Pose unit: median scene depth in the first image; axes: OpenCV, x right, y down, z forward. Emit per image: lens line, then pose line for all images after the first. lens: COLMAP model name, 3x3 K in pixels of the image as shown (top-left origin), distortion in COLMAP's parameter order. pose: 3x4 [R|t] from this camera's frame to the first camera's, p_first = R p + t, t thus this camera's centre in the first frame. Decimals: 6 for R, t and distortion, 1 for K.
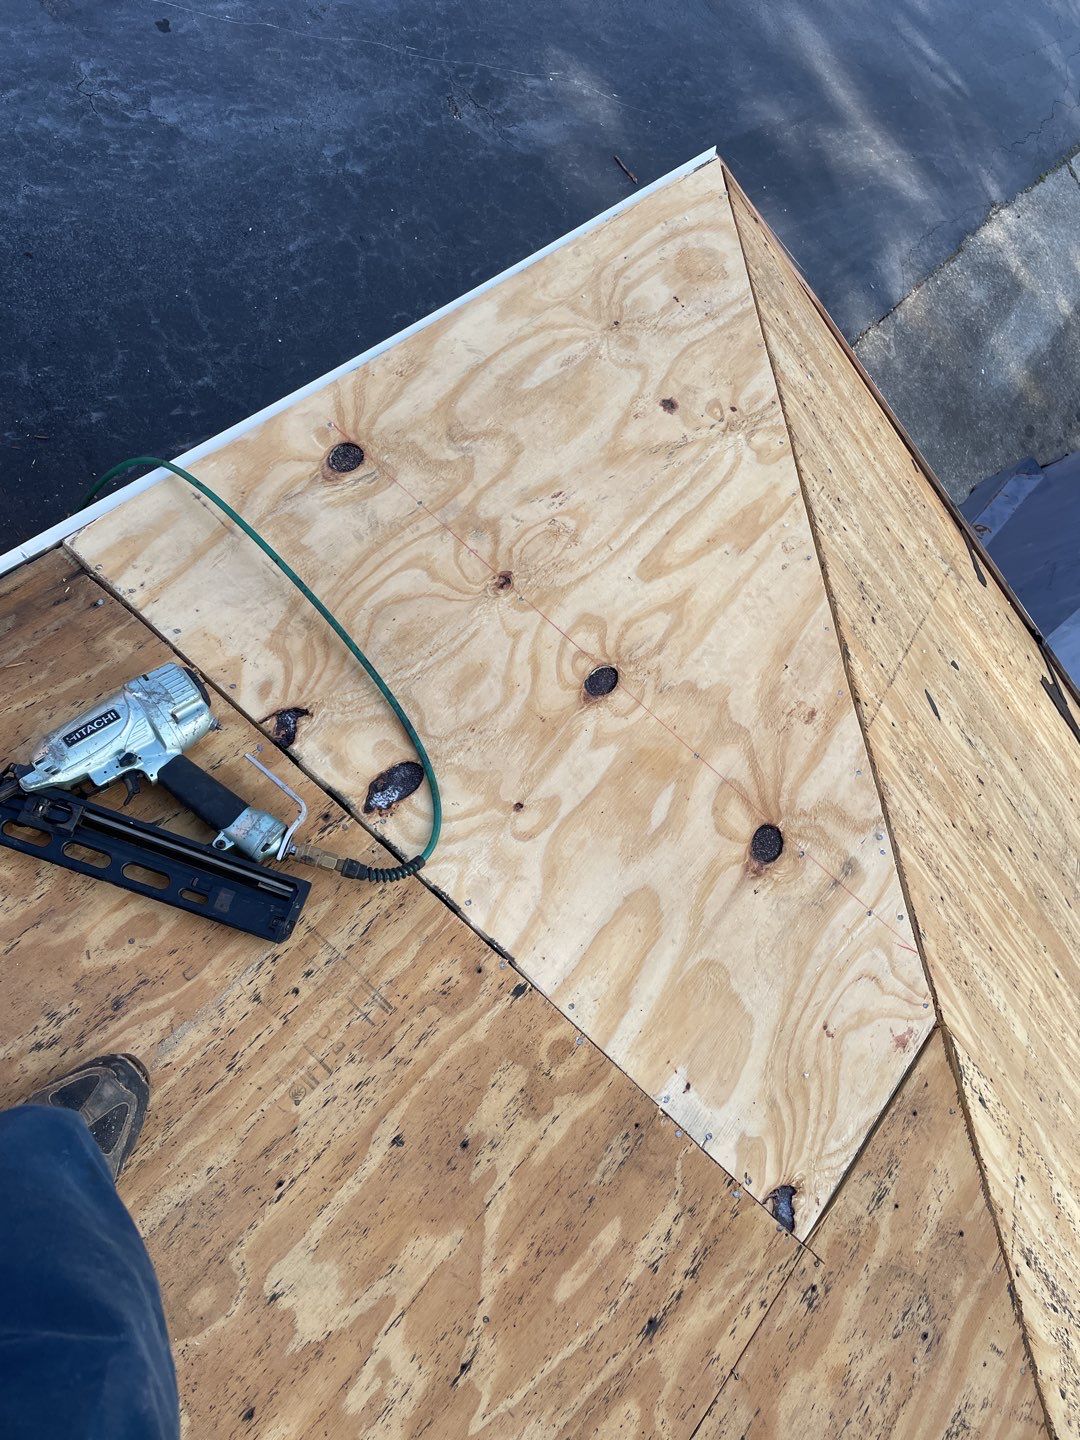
lens RADIAL K [[1082.1, 0, 550.0], [0, 1082.1, 719.8], [0, 0, 1]] dist [0.091096, -0.116511]
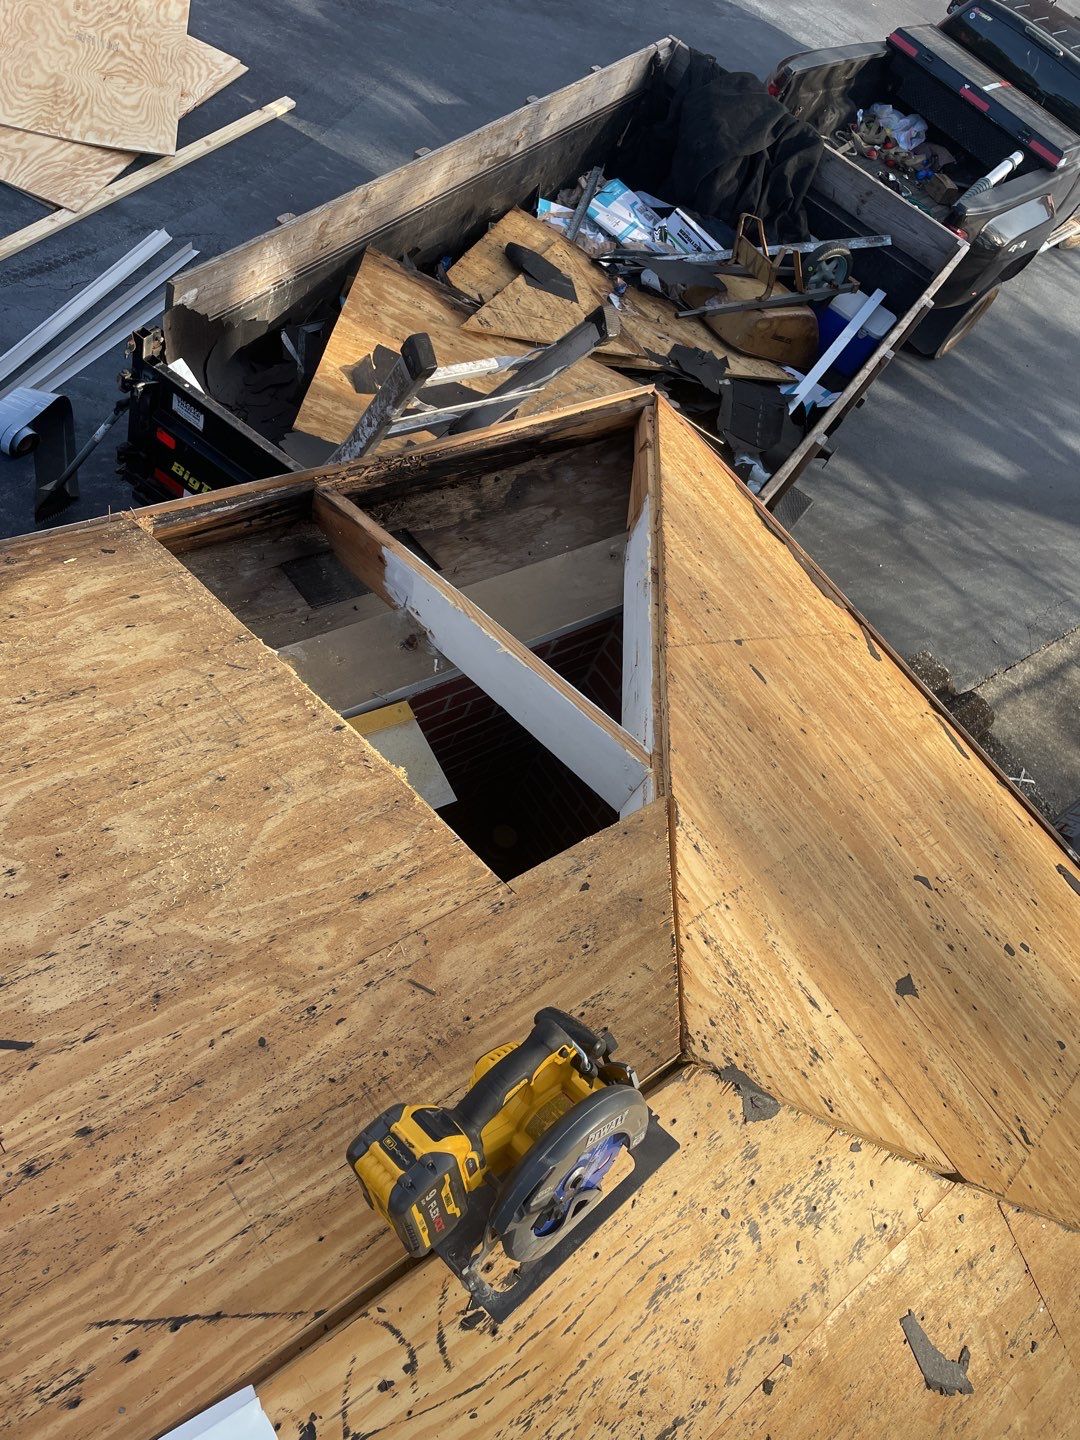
lens RADIAL K [[1082.1, 0, 543.2], [0, 1082.1, 716.6], [0, 0, 1]] dist [0.091096, -0.116511]
pose [[0.972022, -0.026704, -0.233365, 0.601508], [-0.072702, 0.910525, -0.407013, 0.845430], [0.223354, 0.412592, 0.883109, -0.214494]]
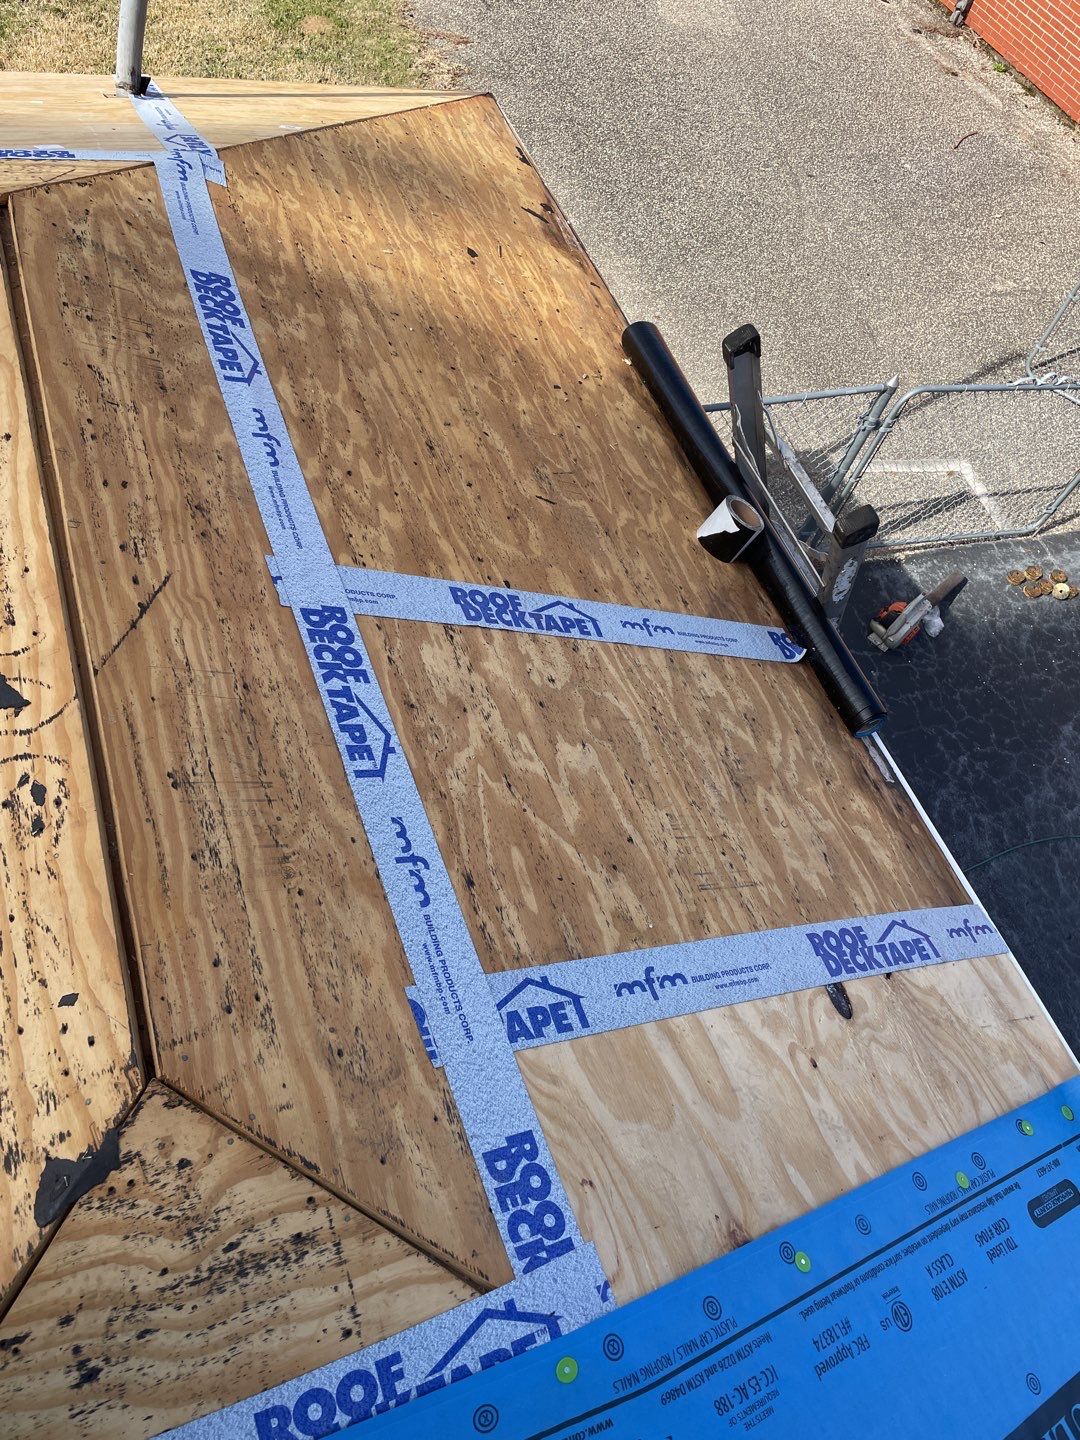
lens RADIAL K [[1082.1, 0, 537.2], [0, 1082.1, 702.4], [0, 0, 1]] dist [0.091096, -0.116511]
pose [[-0.227385, 0.308546, -0.923632, 1.150085], [-0.960345, -0.228203, 0.160190, 0.305049], [-0.161349, 0.923430, 0.348201, 0.330770]]
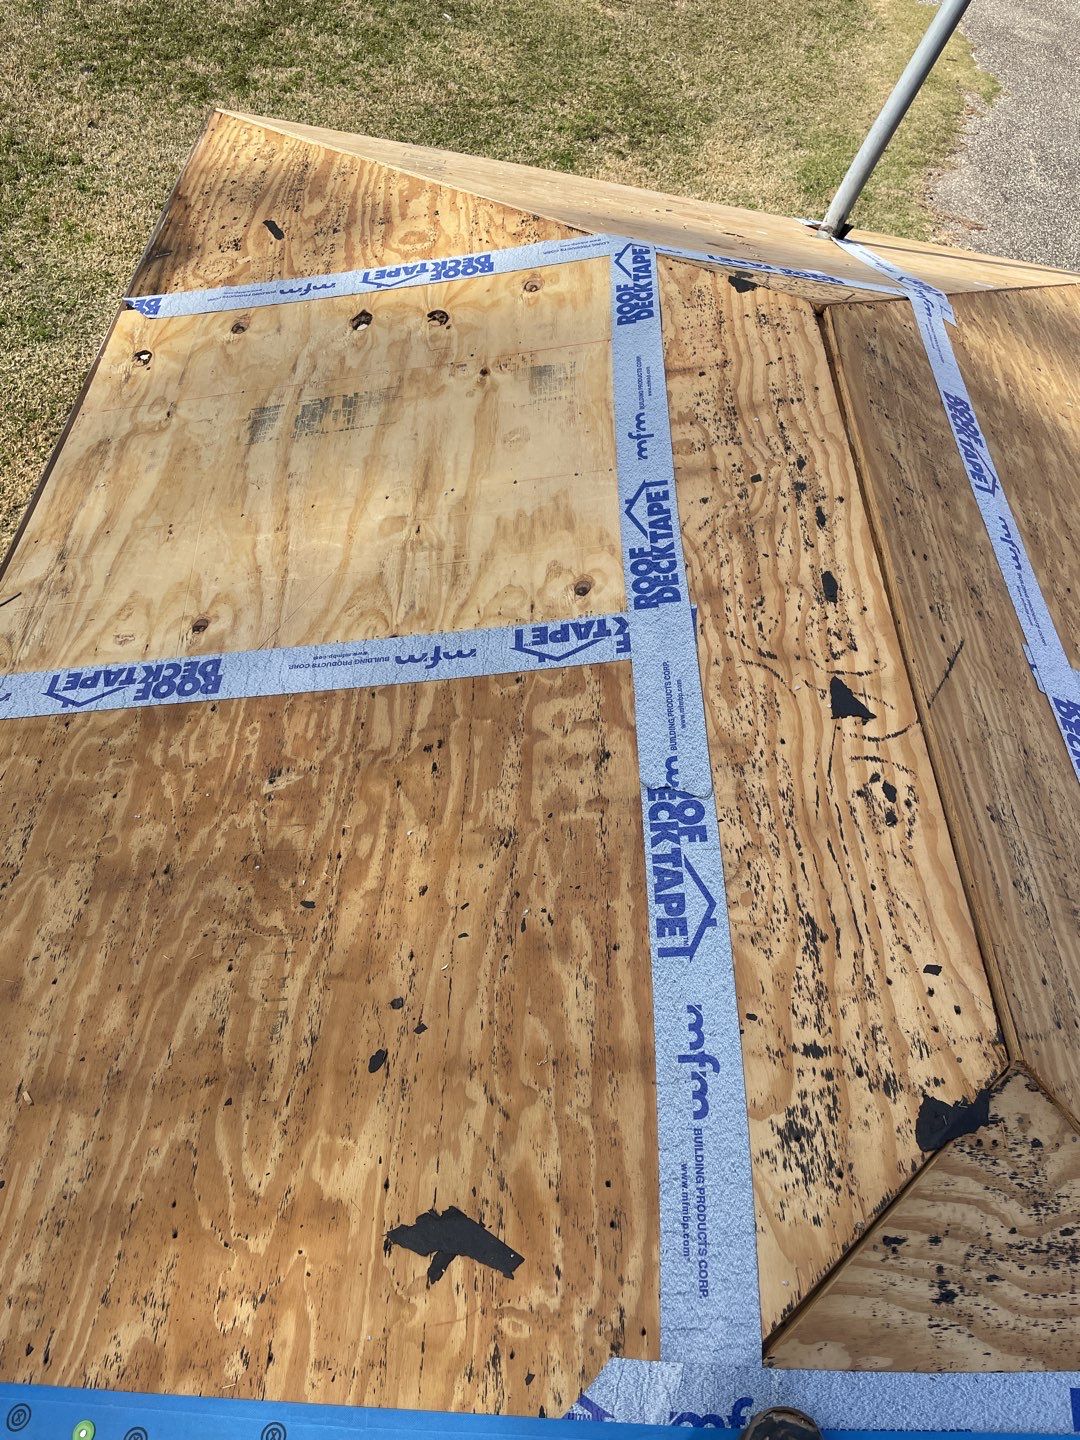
lens RADIAL K [[1082.1, 0, 549.0], [0, 1082.1, 711.5], [0, 0, 1]] dist [0.091096, -0.116511]
pose [[-0.500742, 0.112089, -0.858308, 1.548801], [-0.801822, -0.433623, 0.411160, 0.762546], [-0.326096, 0.894096, 0.307009, 0.526792]]
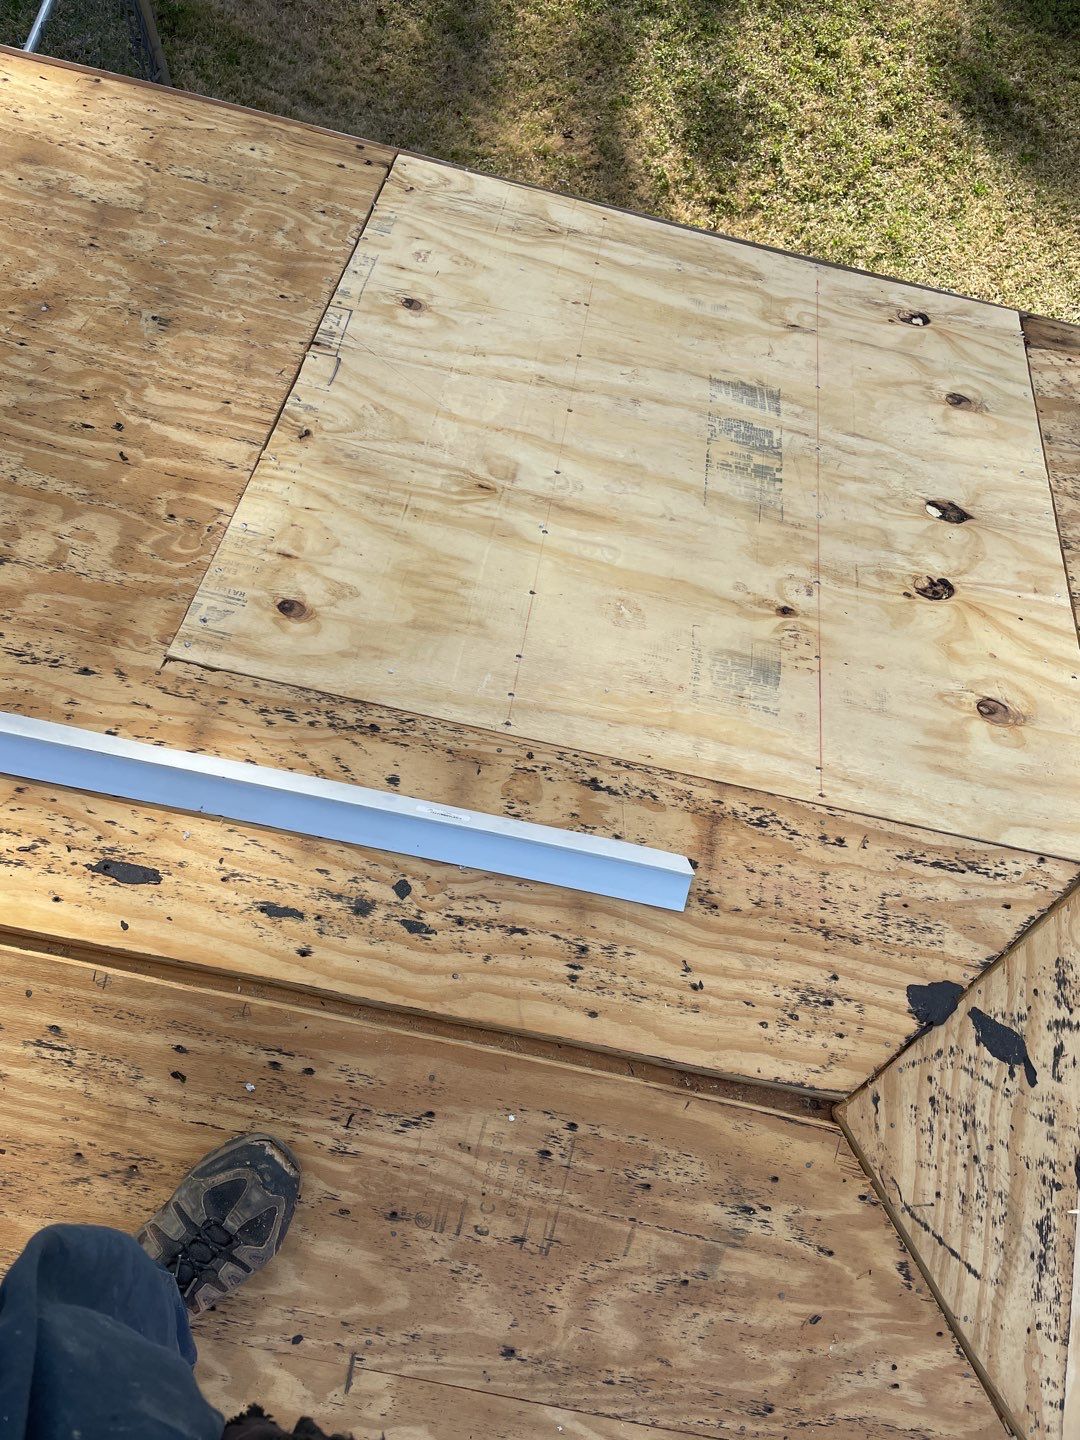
lens RADIAL K [[1082.1, 0, 547.9], [0, 1082.1, 720.3], [0, 0, 1]] dist [0.091096, -0.116511]
pose [[-0.431223, -0.831826, -0.349446, 0.387485], [0.703265, -0.552516, 0.447376, 1.033647], [-0.565213, -0.052835, 0.823251, -0.290308]]
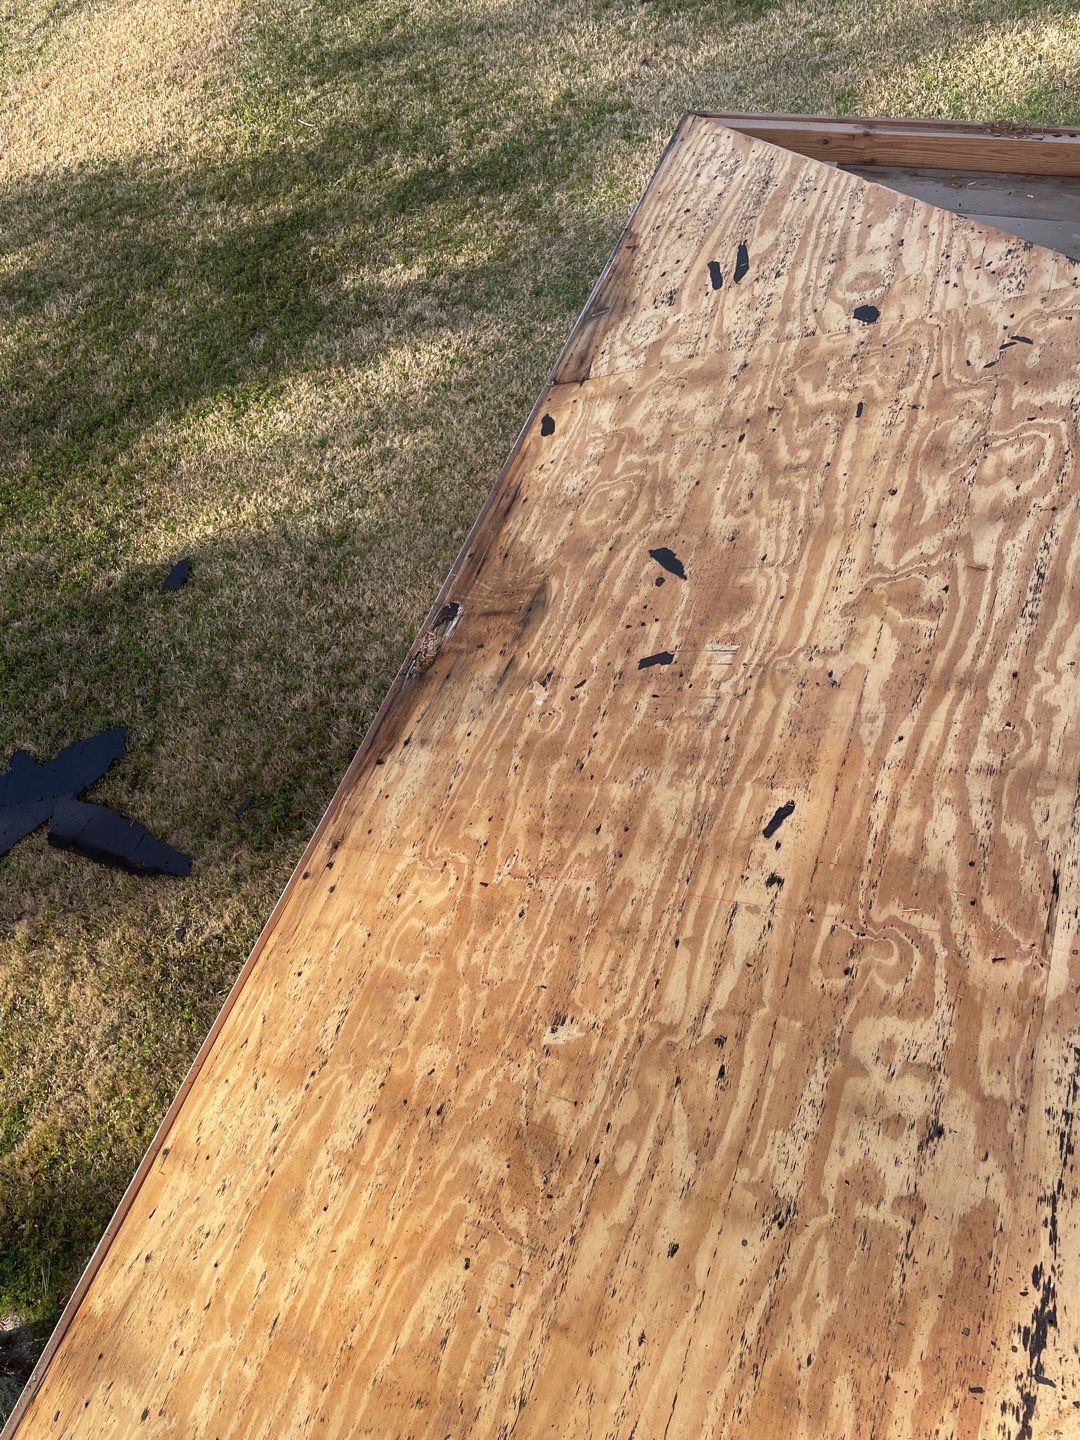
lens RADIAL K [[1082.1, 0, 538.2], [0, 1082.1, 712.2], [0, 0, 1]] dist [0.091096, -0.116511]
pose [[-0.853036, 0.116131, -0.508766, 1.153988], [-0.482559, -0.546677, 0.684311, 0.928412], [-0.198661, 0.829251, 0.522375, 0.189224]]
